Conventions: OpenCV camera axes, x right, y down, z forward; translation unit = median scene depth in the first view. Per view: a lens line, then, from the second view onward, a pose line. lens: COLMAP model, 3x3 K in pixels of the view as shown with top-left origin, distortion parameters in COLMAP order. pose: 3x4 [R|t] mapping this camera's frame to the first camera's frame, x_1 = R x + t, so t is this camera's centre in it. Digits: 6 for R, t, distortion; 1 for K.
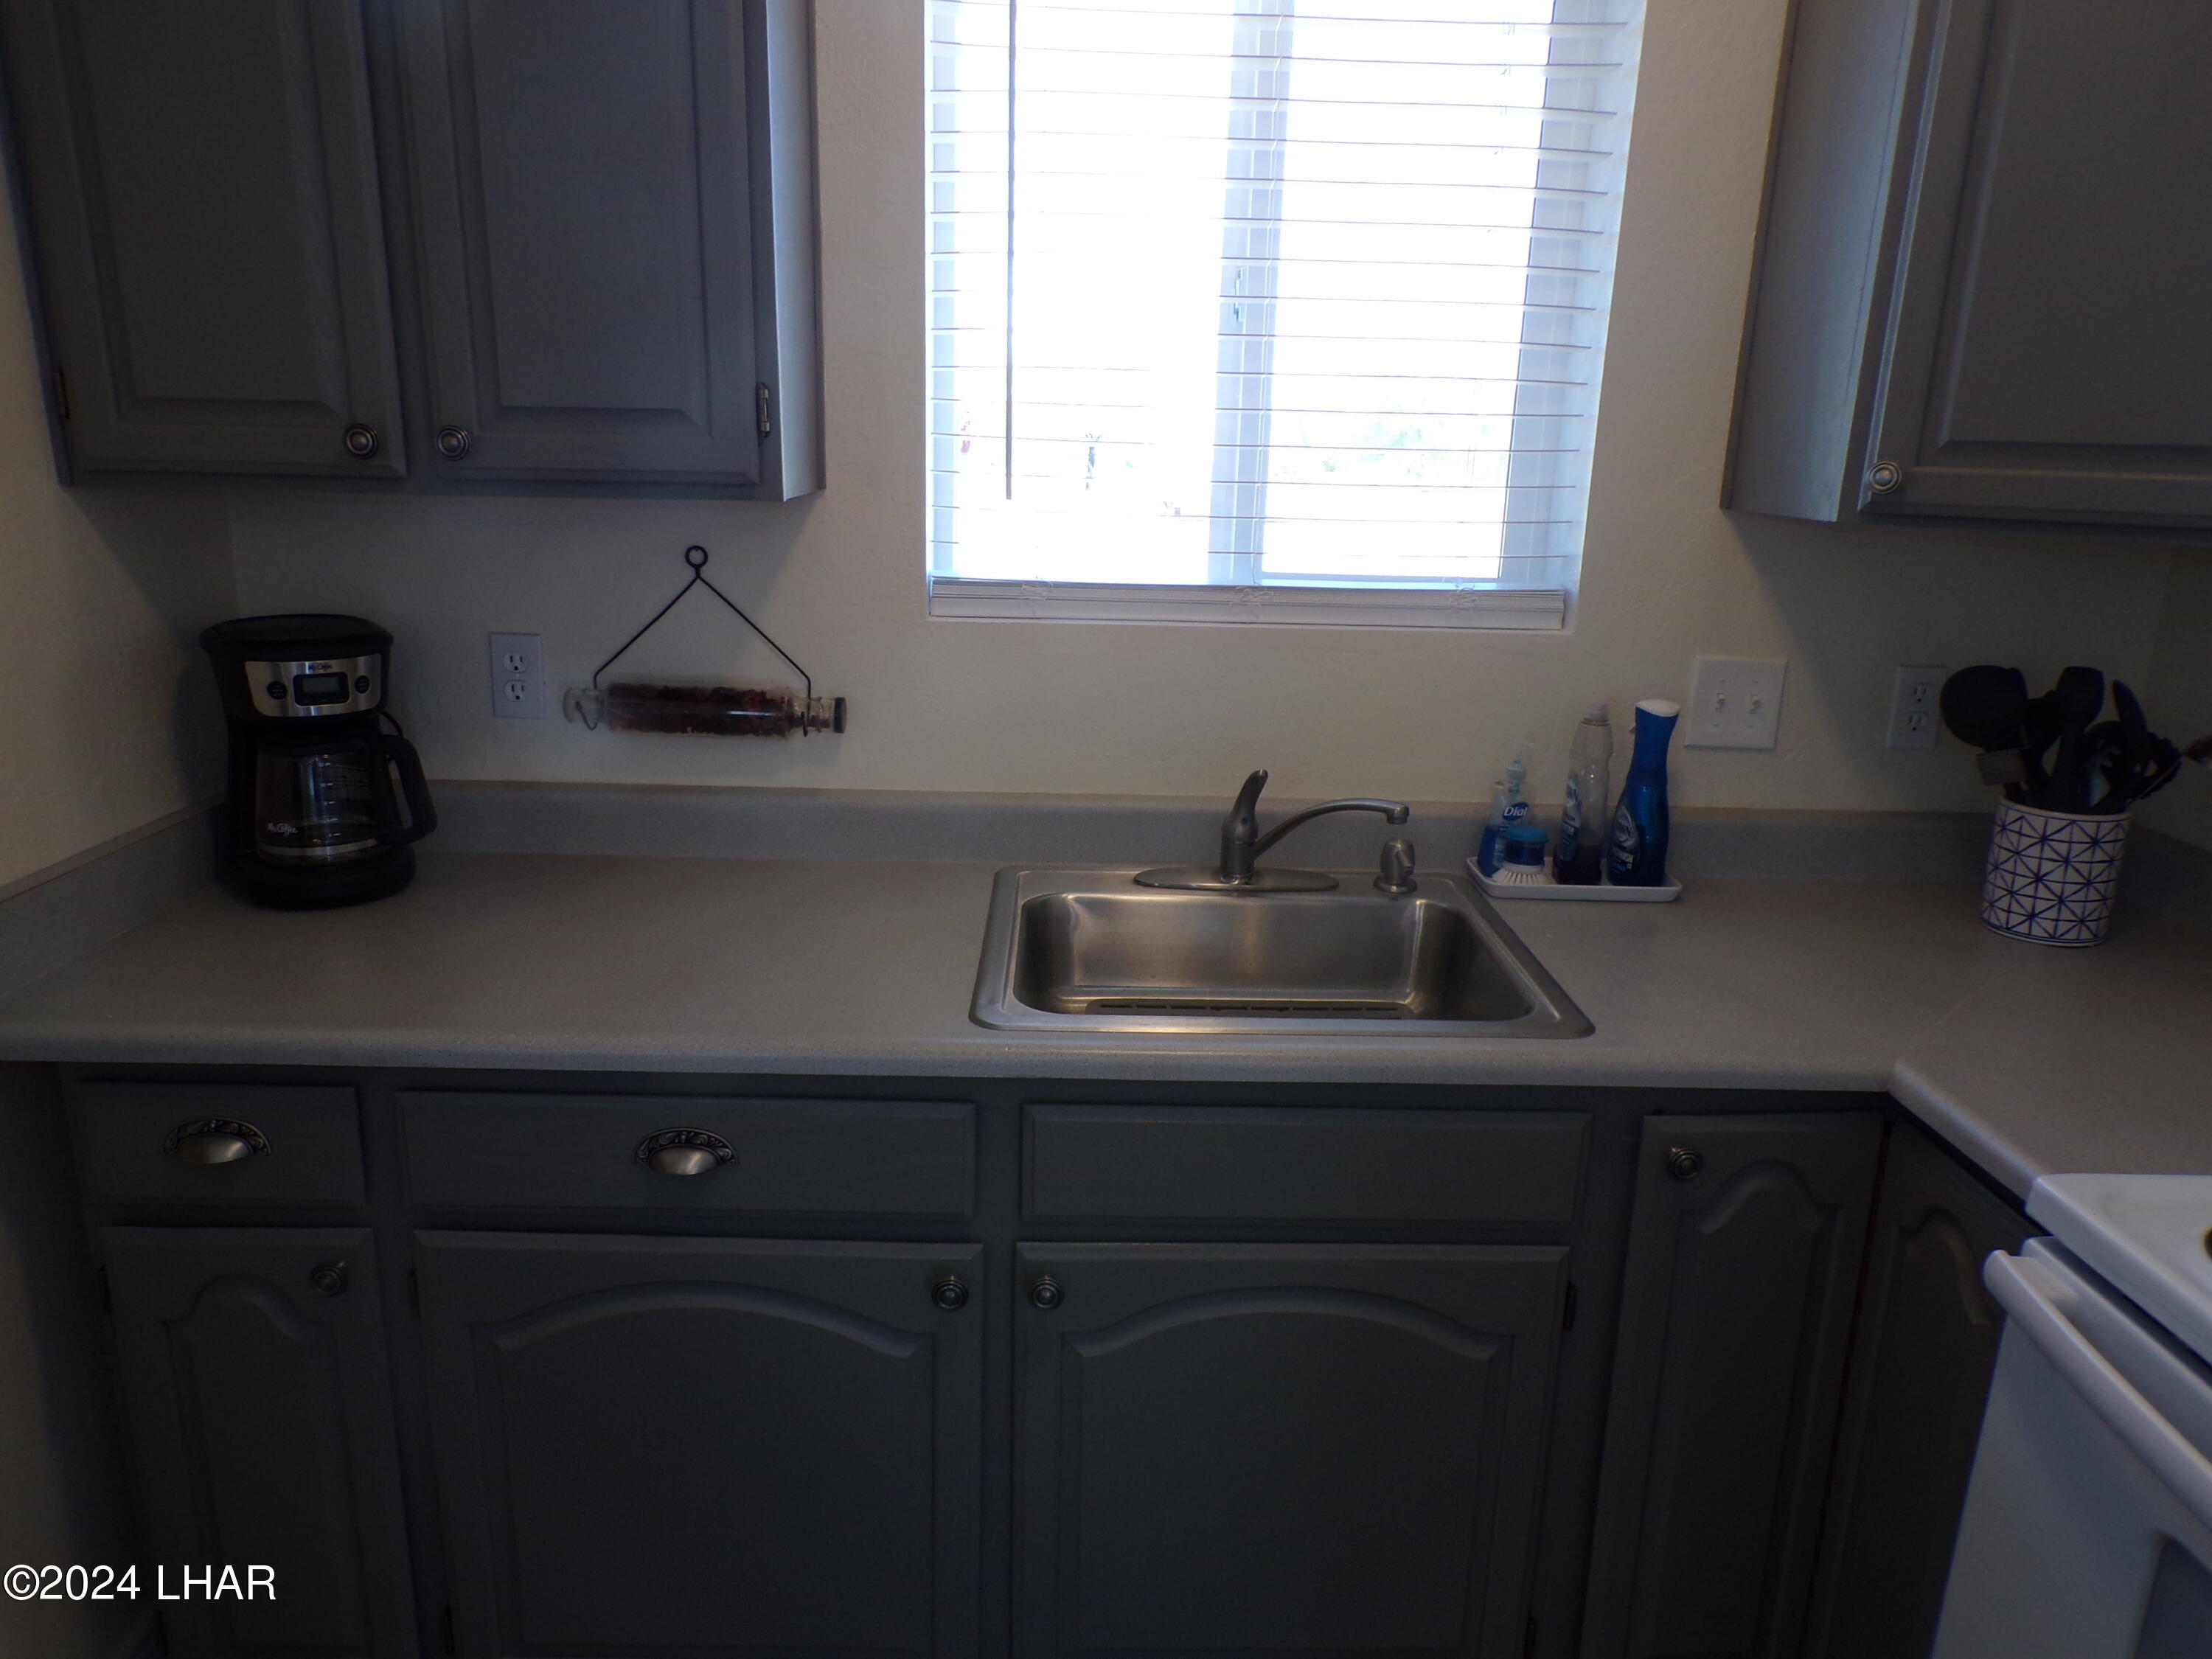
lens RADIAL K [[1500.0, 0, 1100.1], [0, 1500.0, 829.8], [0, 0, 1]] dist [0.001464, 0.000421]
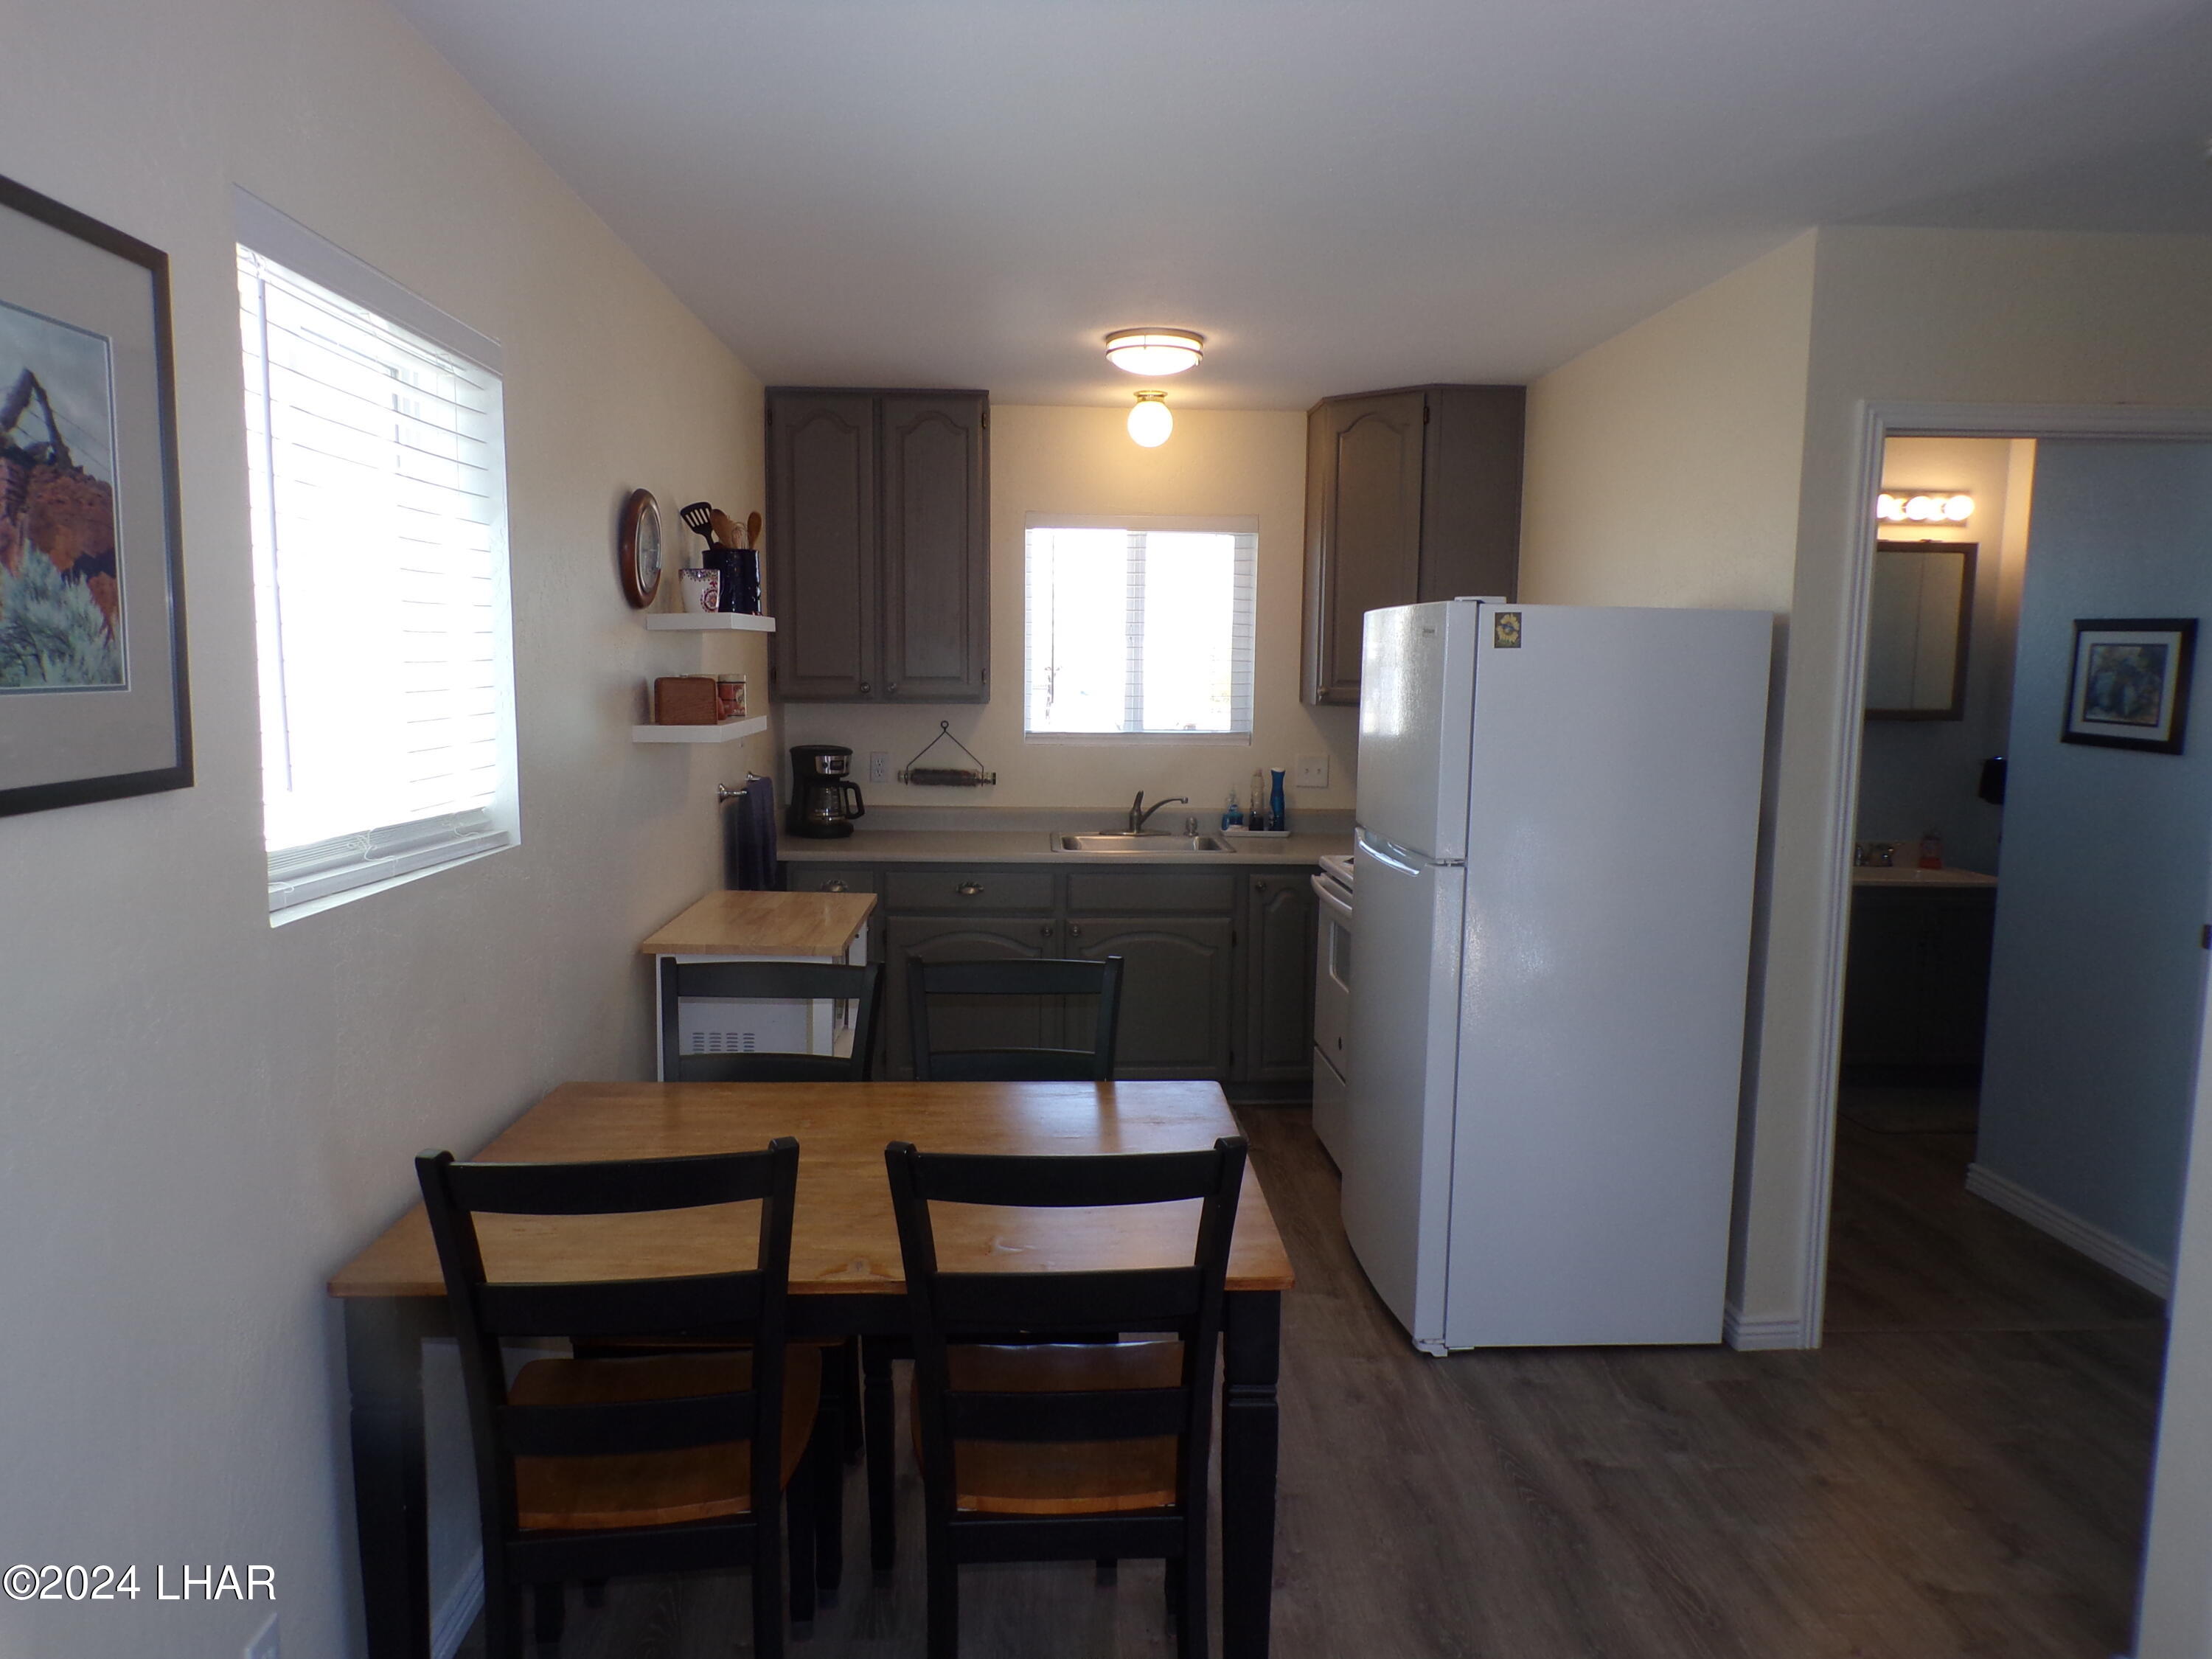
lens RADIAL K [[1500.0, 0, 1110.5], [0, 1500.0, 835.9], [0, 0, 1]] dist [0.001464, 0.000421]
pose [[0.999409, -0.020726, 0.027408, -0.033983], [0.024473, 0.989227, -0.144332, 0.449771], [-0.024121, 0.144917, 0.989150, -1.815029]]
